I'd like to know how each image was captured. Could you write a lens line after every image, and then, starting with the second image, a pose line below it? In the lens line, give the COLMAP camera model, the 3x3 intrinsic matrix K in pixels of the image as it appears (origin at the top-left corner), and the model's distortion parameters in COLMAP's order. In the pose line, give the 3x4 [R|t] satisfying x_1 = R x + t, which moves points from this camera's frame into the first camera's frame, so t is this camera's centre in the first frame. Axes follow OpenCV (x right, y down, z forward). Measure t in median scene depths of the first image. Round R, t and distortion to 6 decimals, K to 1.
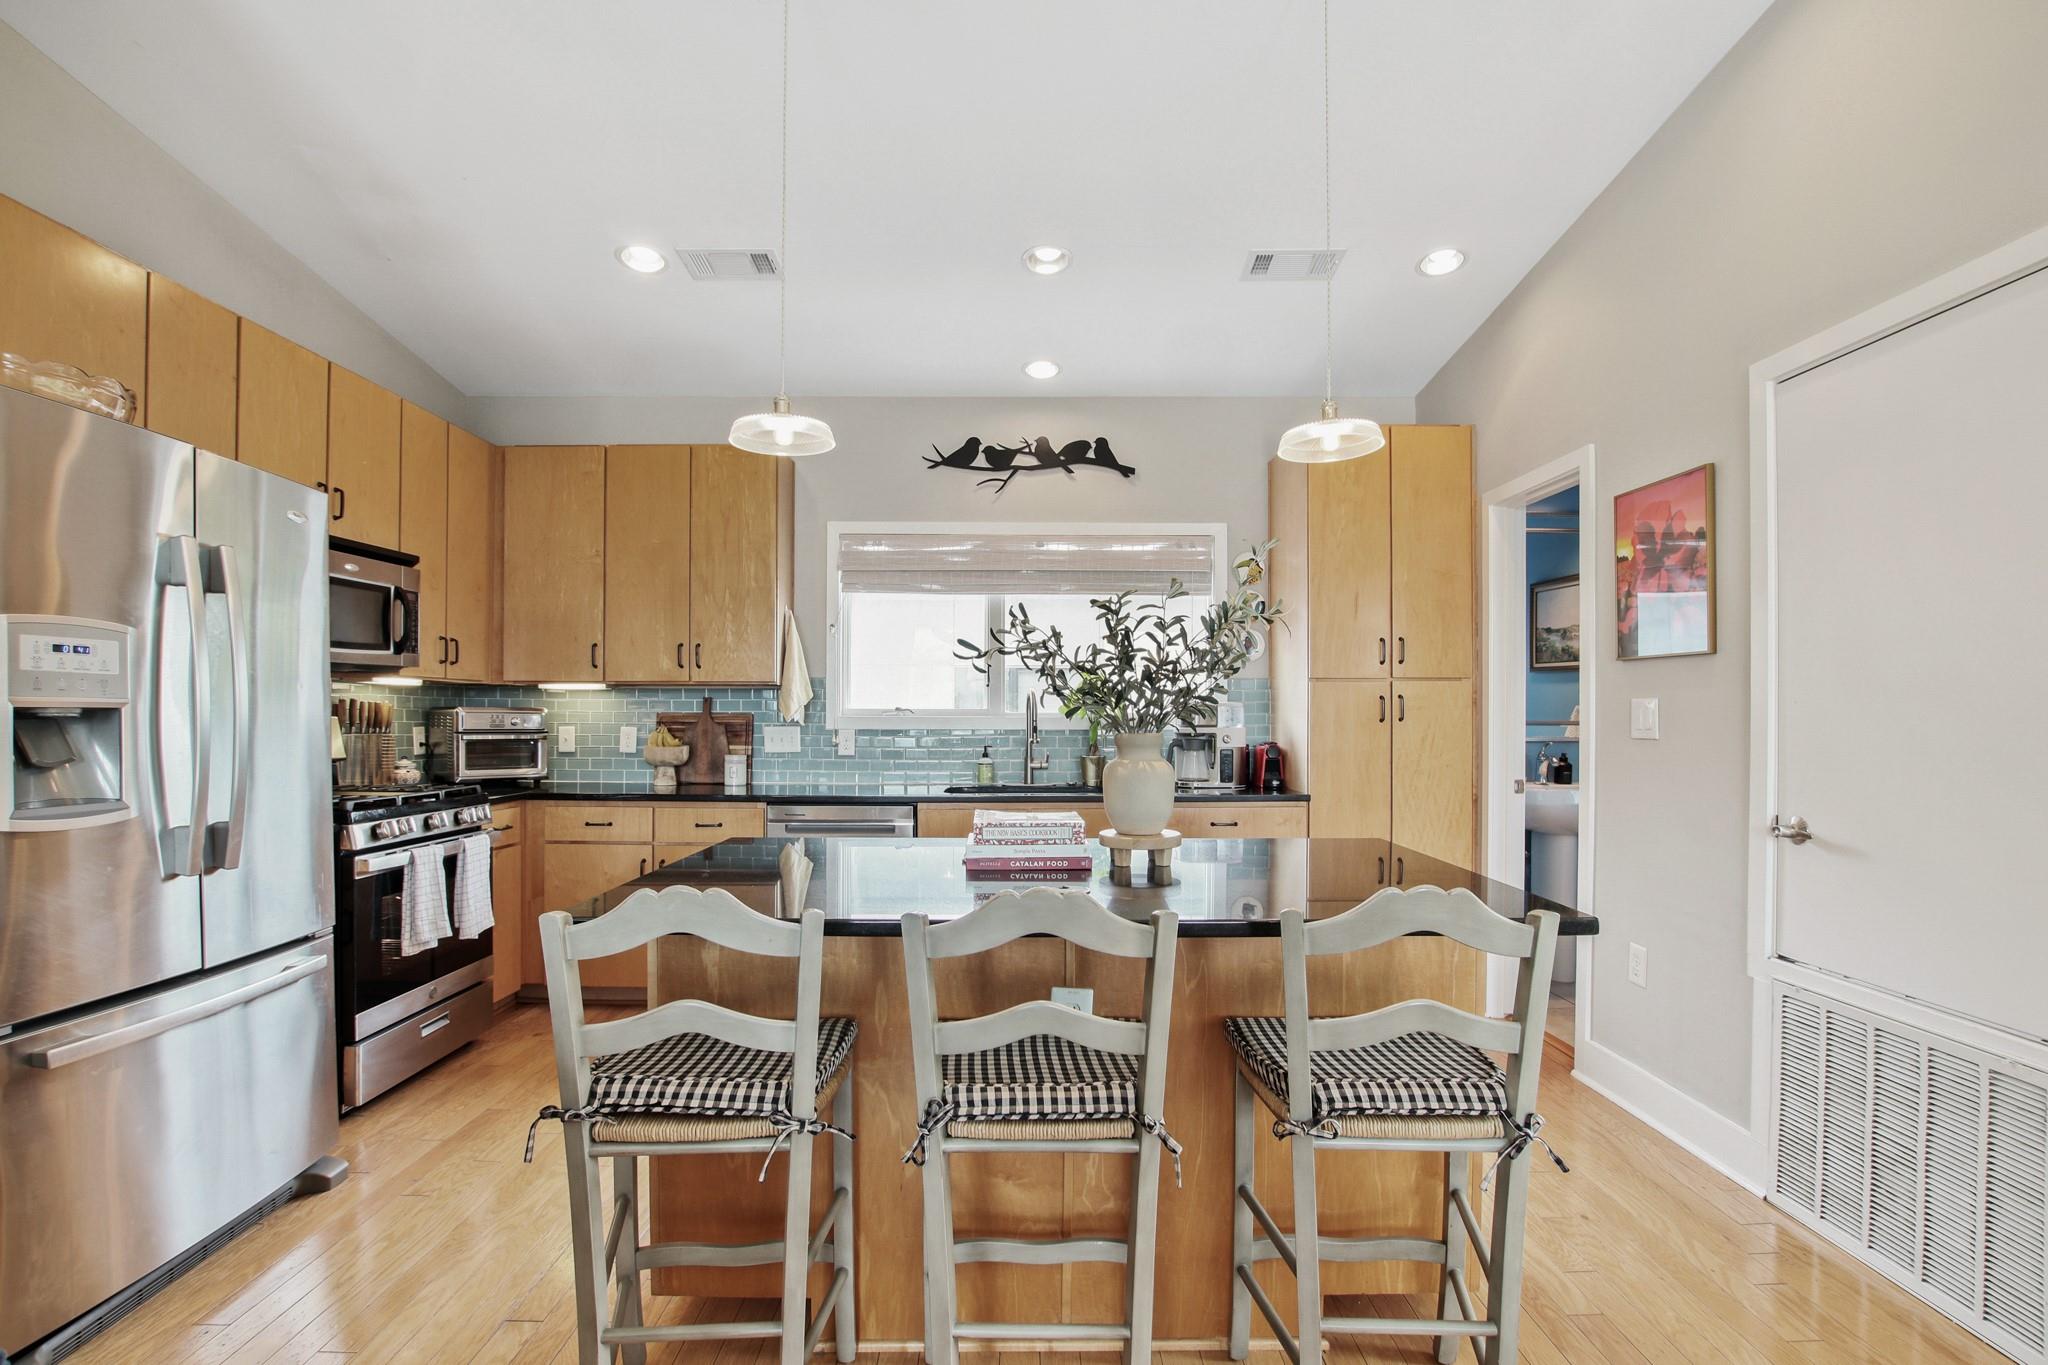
lens RADIAL K [[970.2, 0, 1025.4], [0, 970.2, 700.3], [0, 0, 1]] dist [-0.023475, 0.001185]
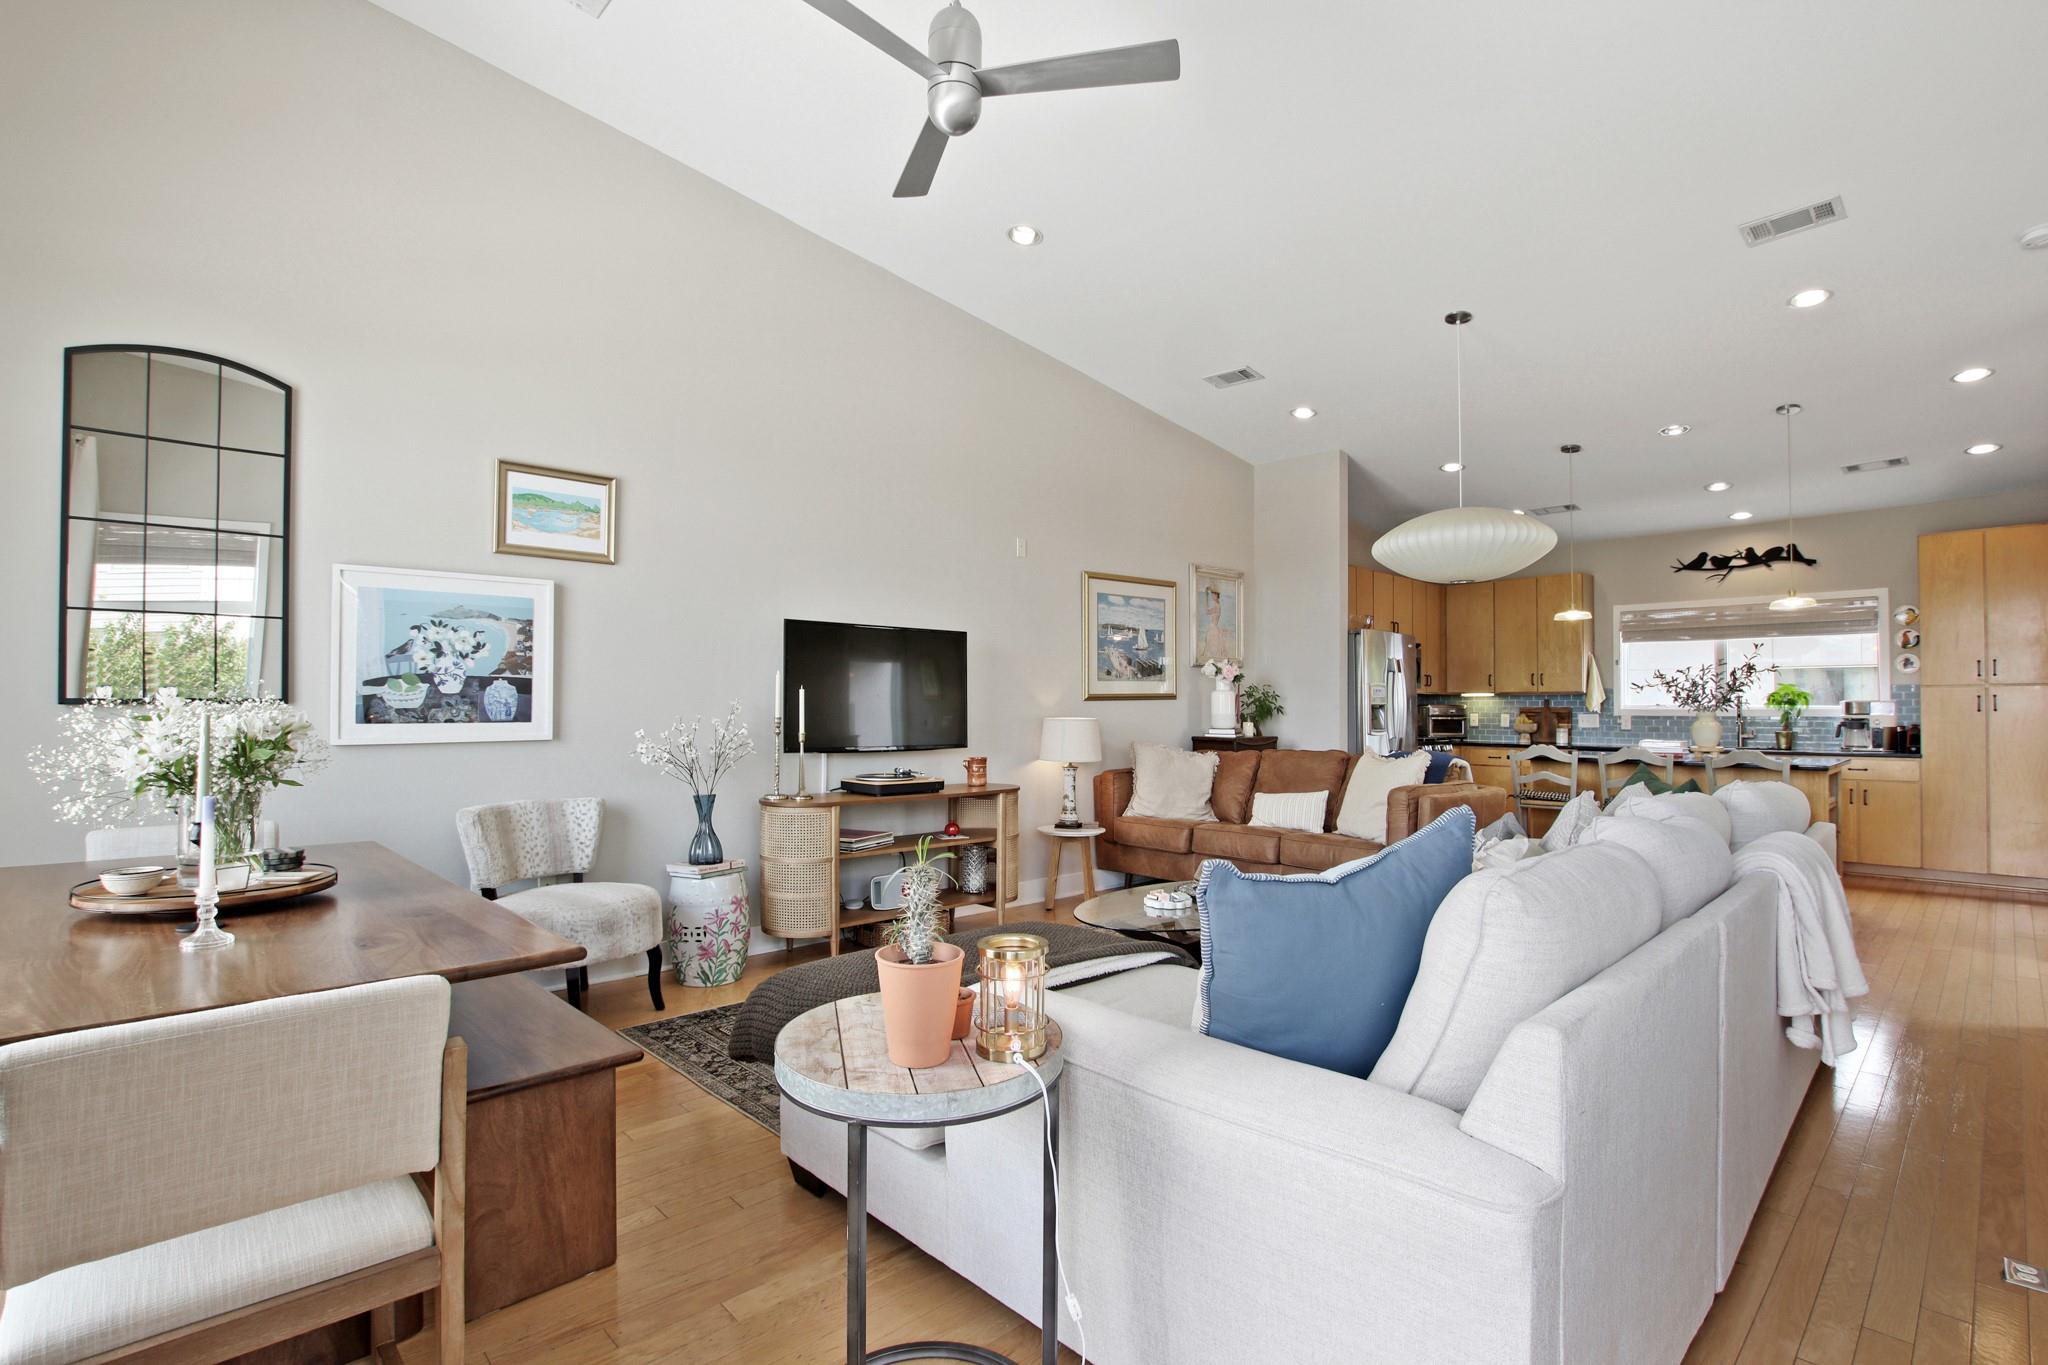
lens RADIAL K [[970.2, 0, 1024.8], [0, 970.2, 691.3], [0, 0, 1]] dist [-0.023475, 0.001185]
pose [[0.683640, -0.014465, -0.729676, 0.388922], [0.008145, 0.999893, -0.012190, -0.004537], [0.729774, 0.002390, 0.683684, -1.154616]]
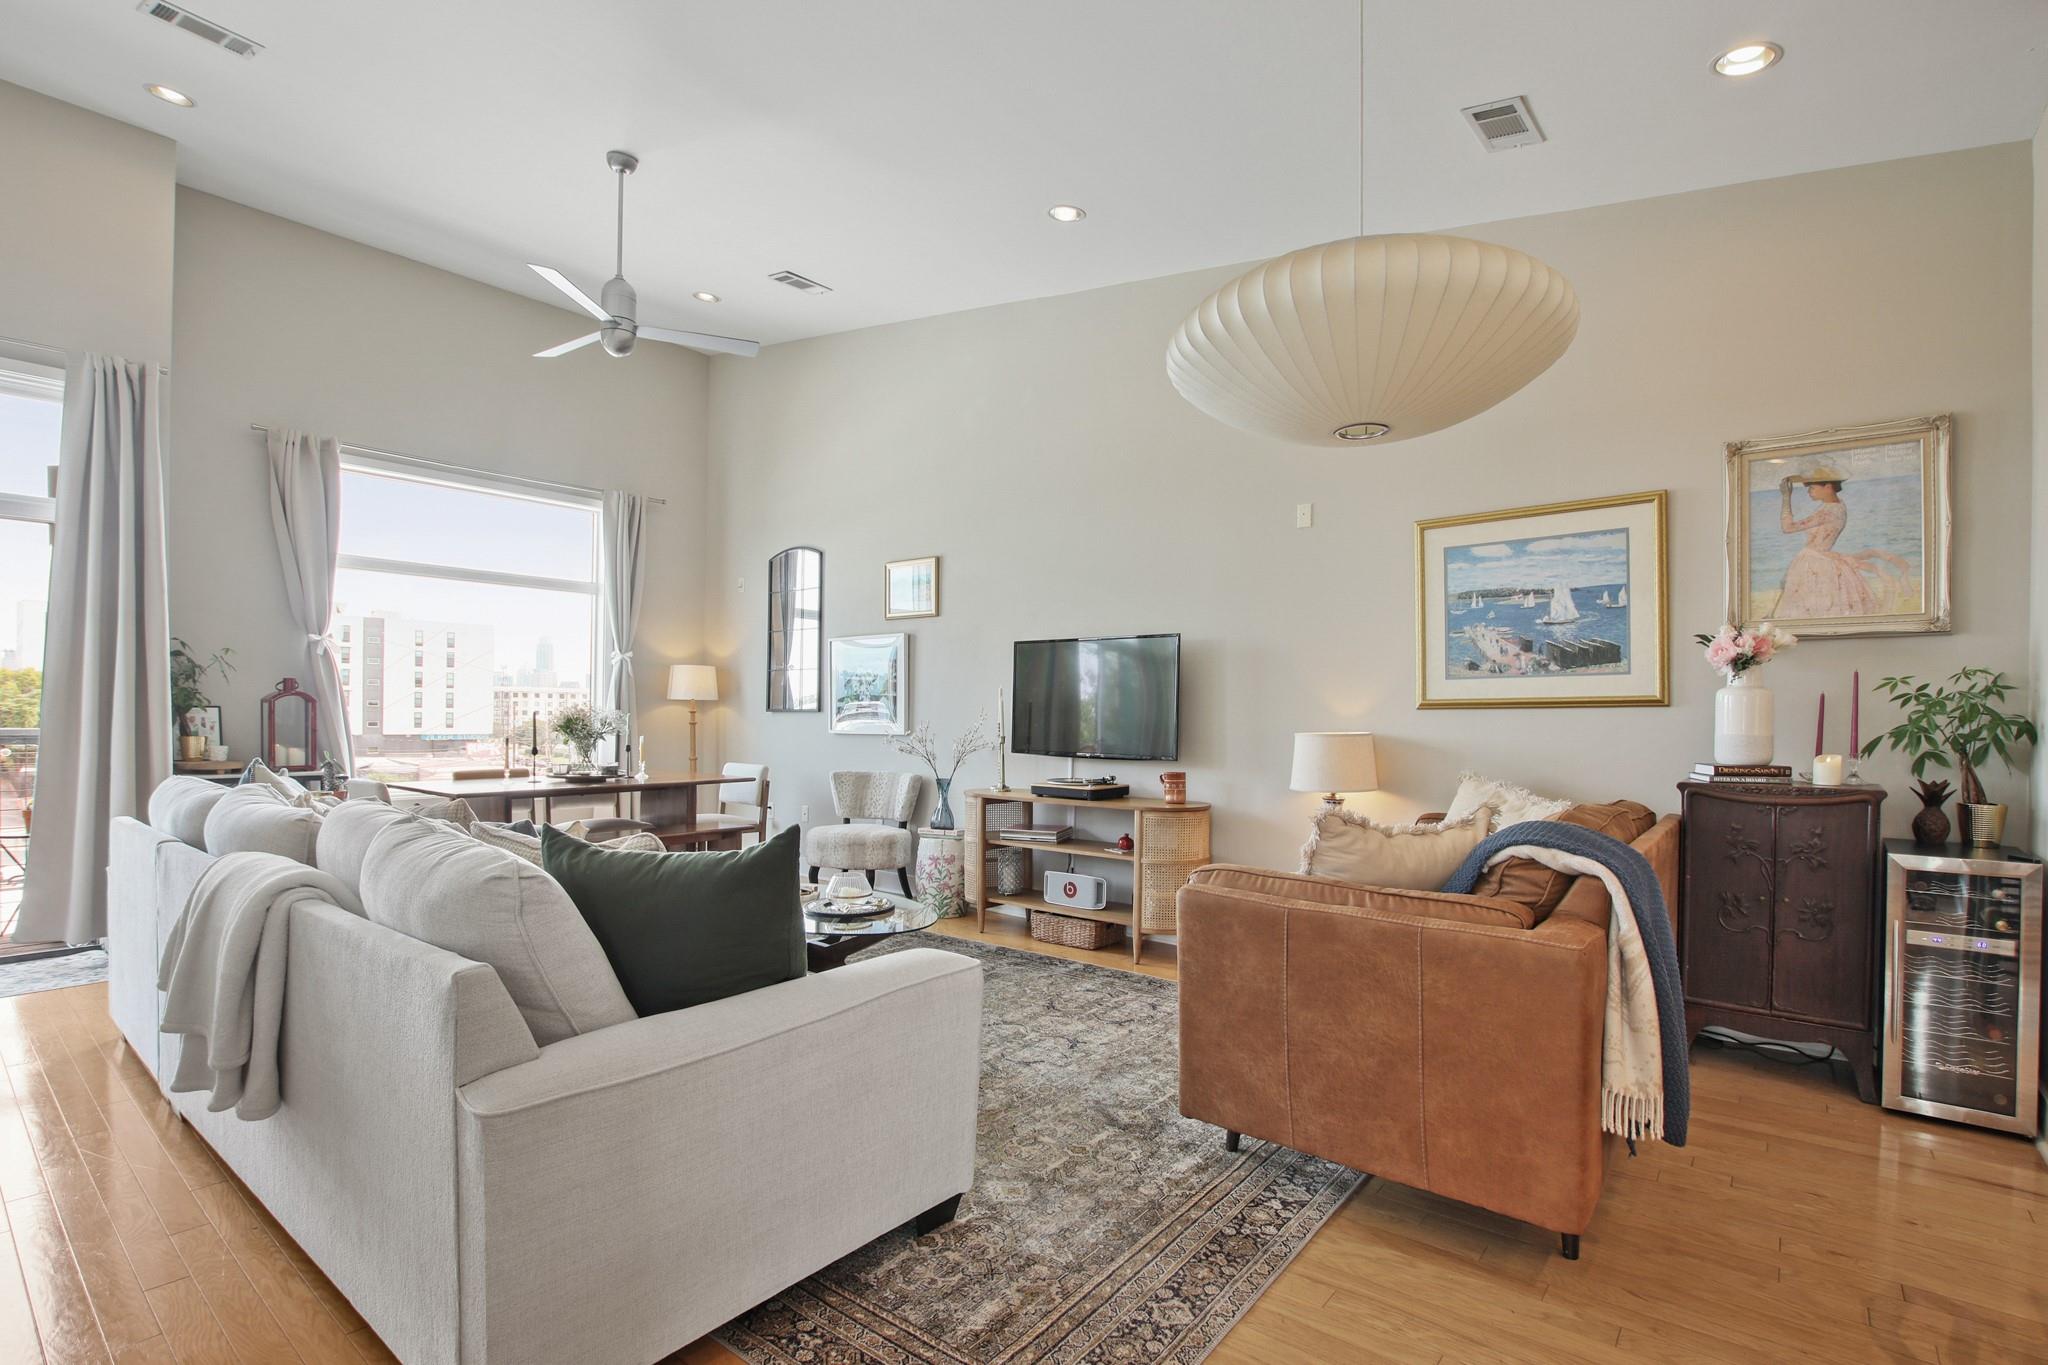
lens RADIAL K [[970.2, 0, 1026.9], [0, 970.2, 710.2], [0, 0, 1]] dist [-0.023475, 0.001185]
pose [[-0.641014, -0.005097, -0.767512, 0.414962], [0.000239, 0.999977, -0.006841, 0.000039], [0.767529, -0.004569, -0.640998, 0.200004]]
